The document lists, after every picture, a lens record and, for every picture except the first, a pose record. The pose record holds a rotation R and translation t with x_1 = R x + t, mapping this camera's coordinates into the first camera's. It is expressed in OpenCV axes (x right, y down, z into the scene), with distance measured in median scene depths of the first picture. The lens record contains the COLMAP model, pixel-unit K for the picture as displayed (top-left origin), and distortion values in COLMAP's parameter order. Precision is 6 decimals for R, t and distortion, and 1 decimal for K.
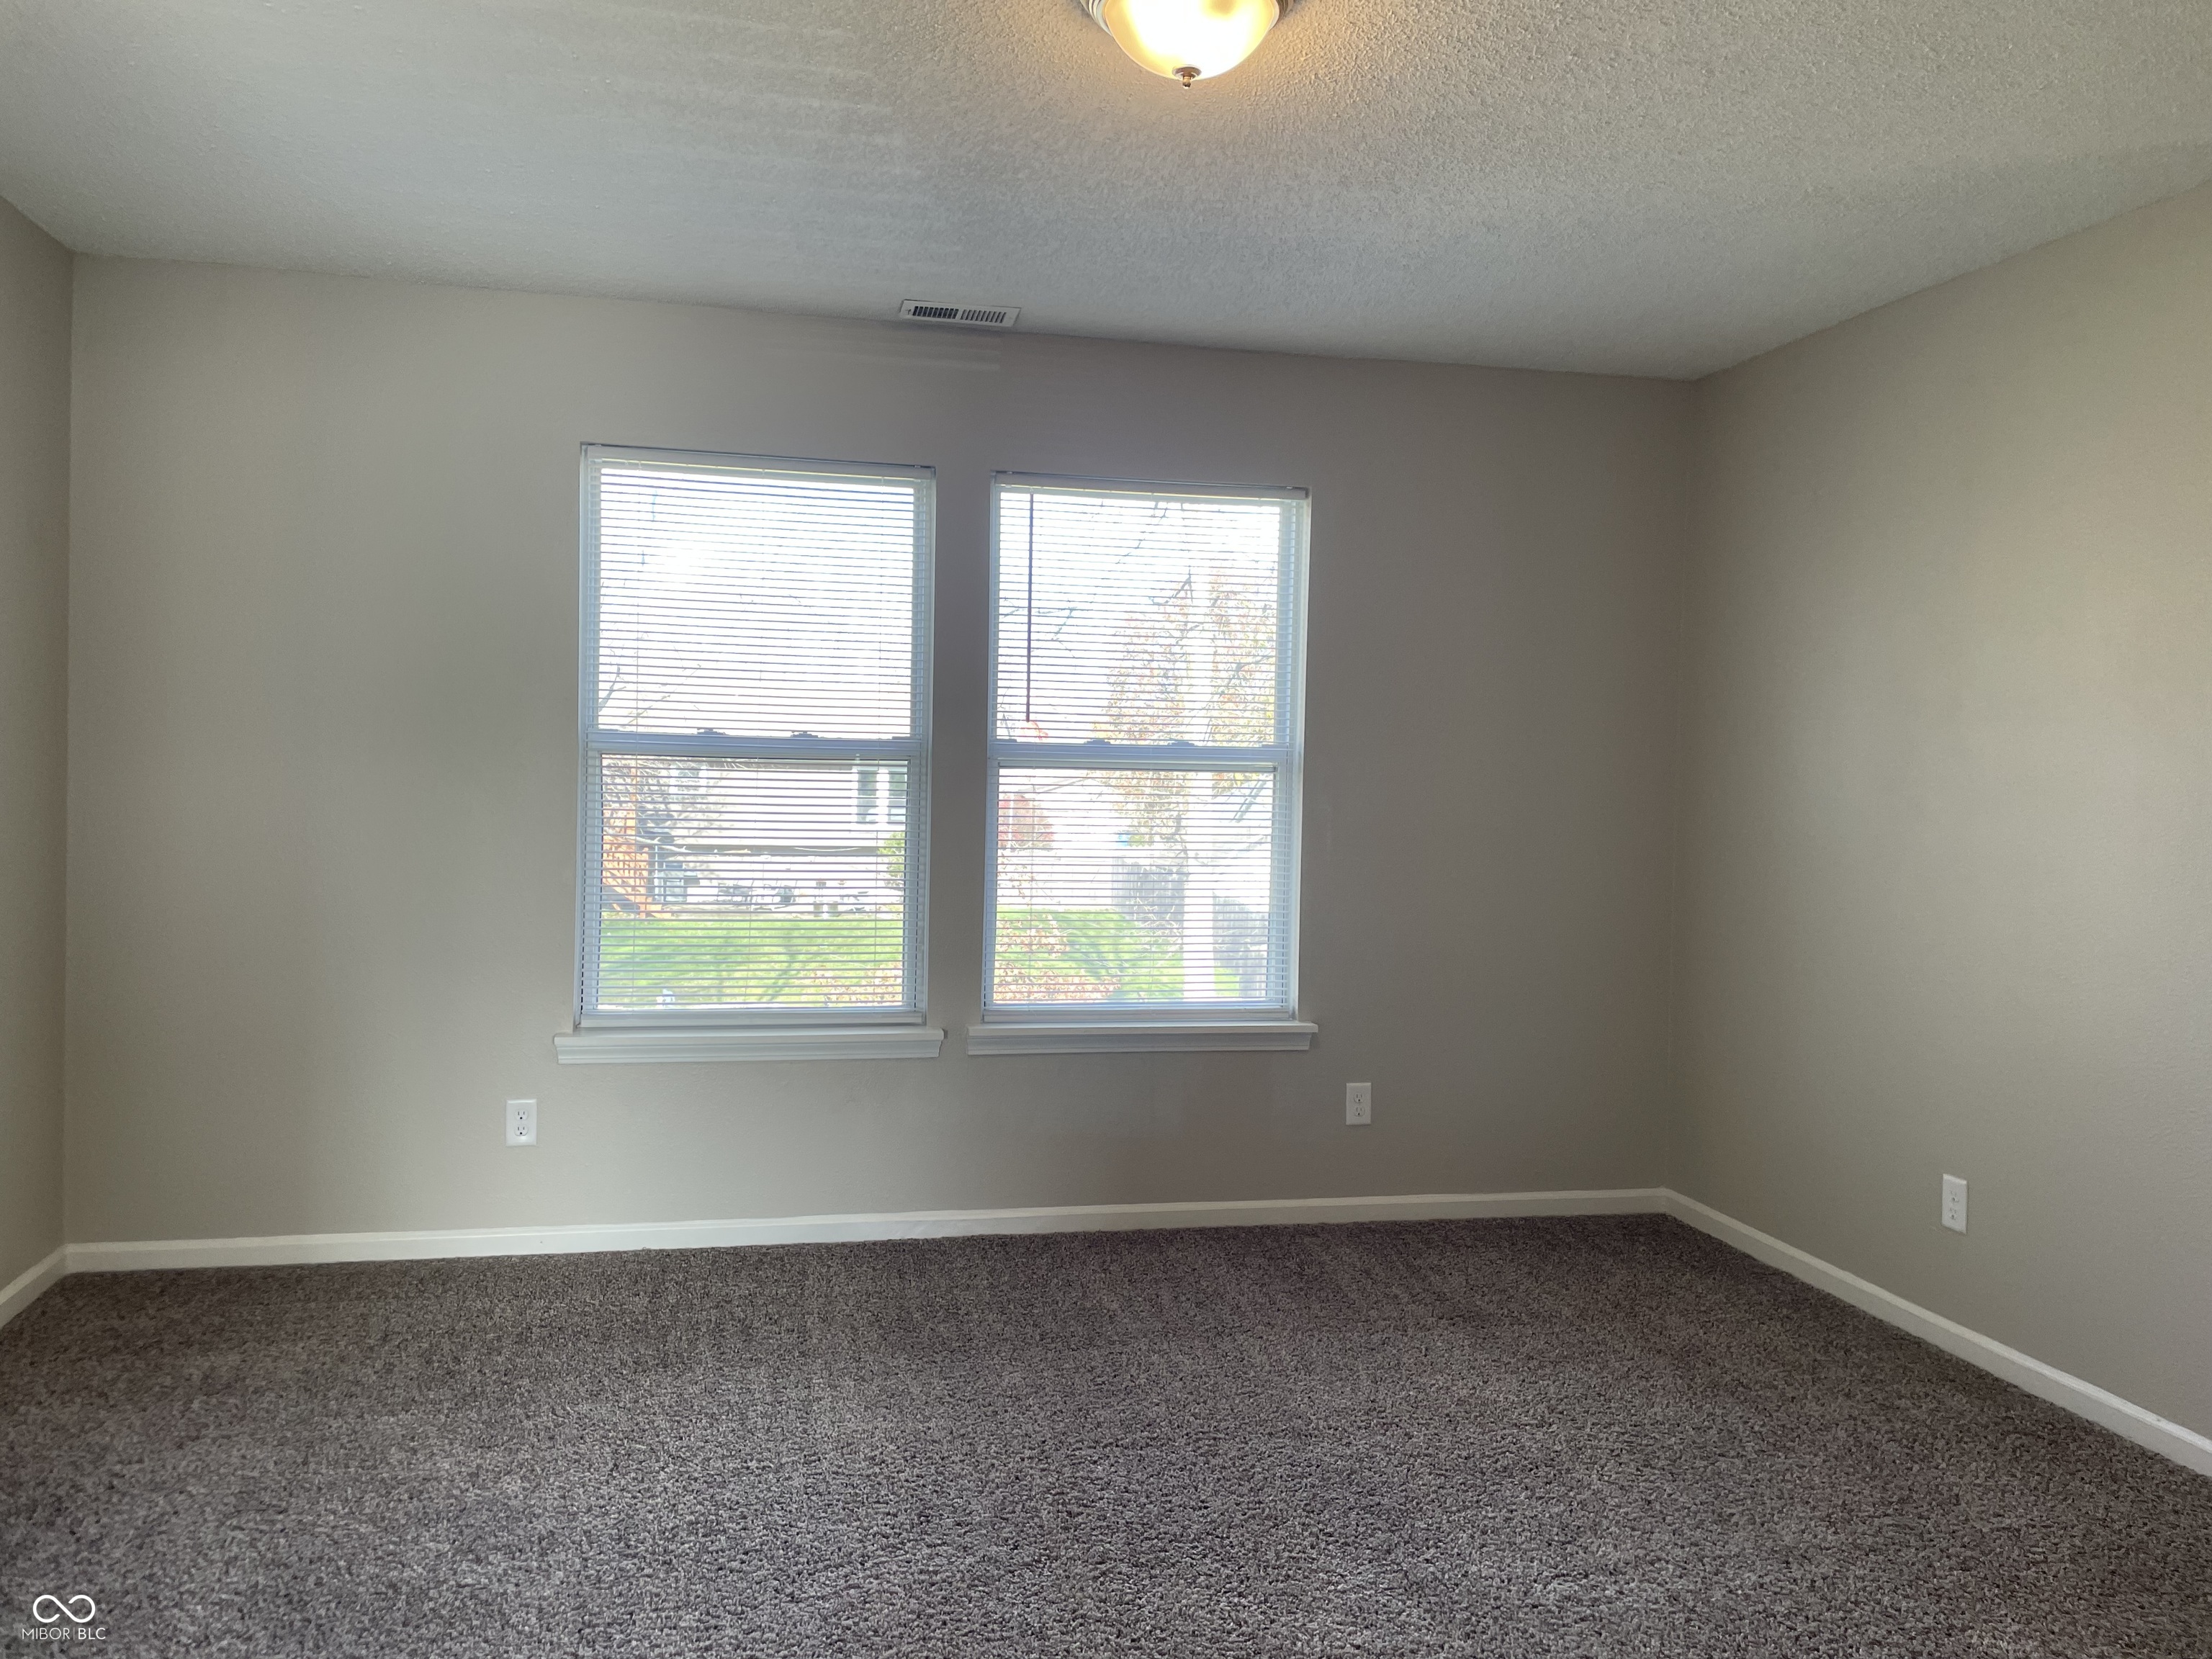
lens RADIAL K [[1722.6, 0, 1114.9], [0, 1722.6, 810.5], [0, 0, 1]] dist [0.001835, -0.013277]
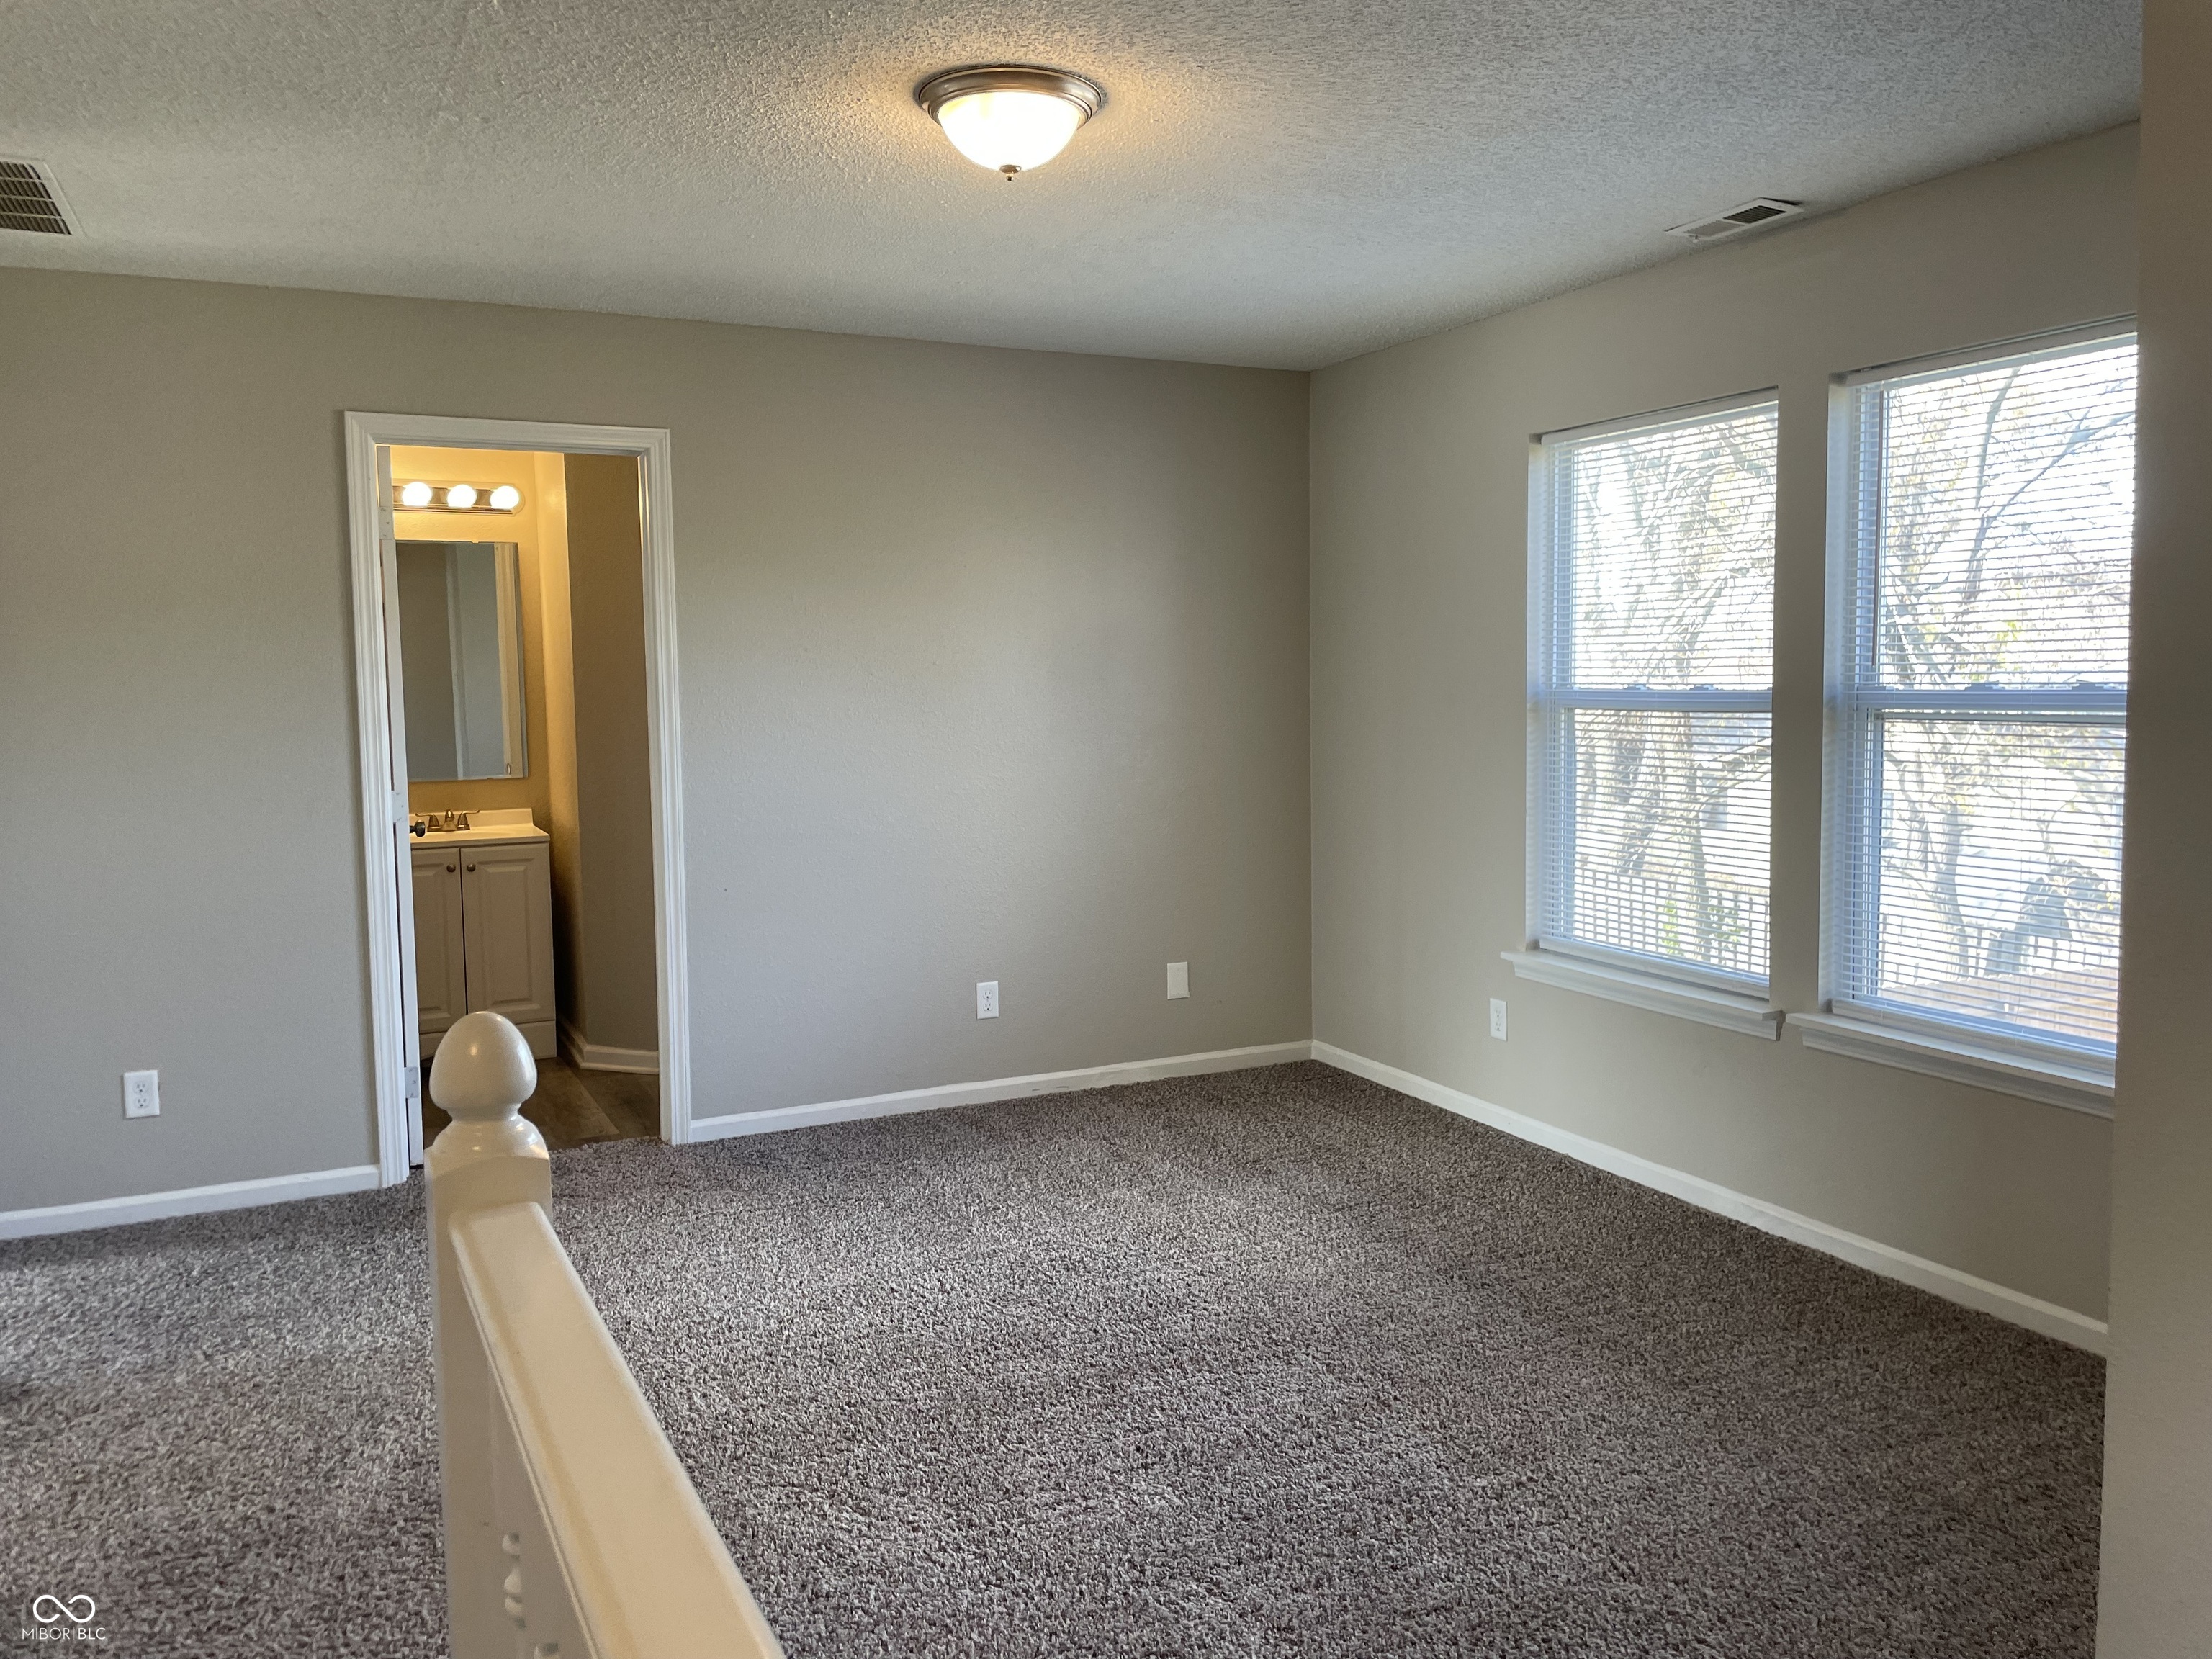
lens RADIAL K [[1697.4, 0, 1106.0], [0, 1697.4, 829.5], [0, 0, 1]] dist [0.047351, -0.044020]
pose [[0.209735, 0.058188, -0.976025, 0.710370], [-0.028793, 0.998162, 0.053320, -0.004986], [0.977334, 0.016920, 0.211025, 0.468413]]
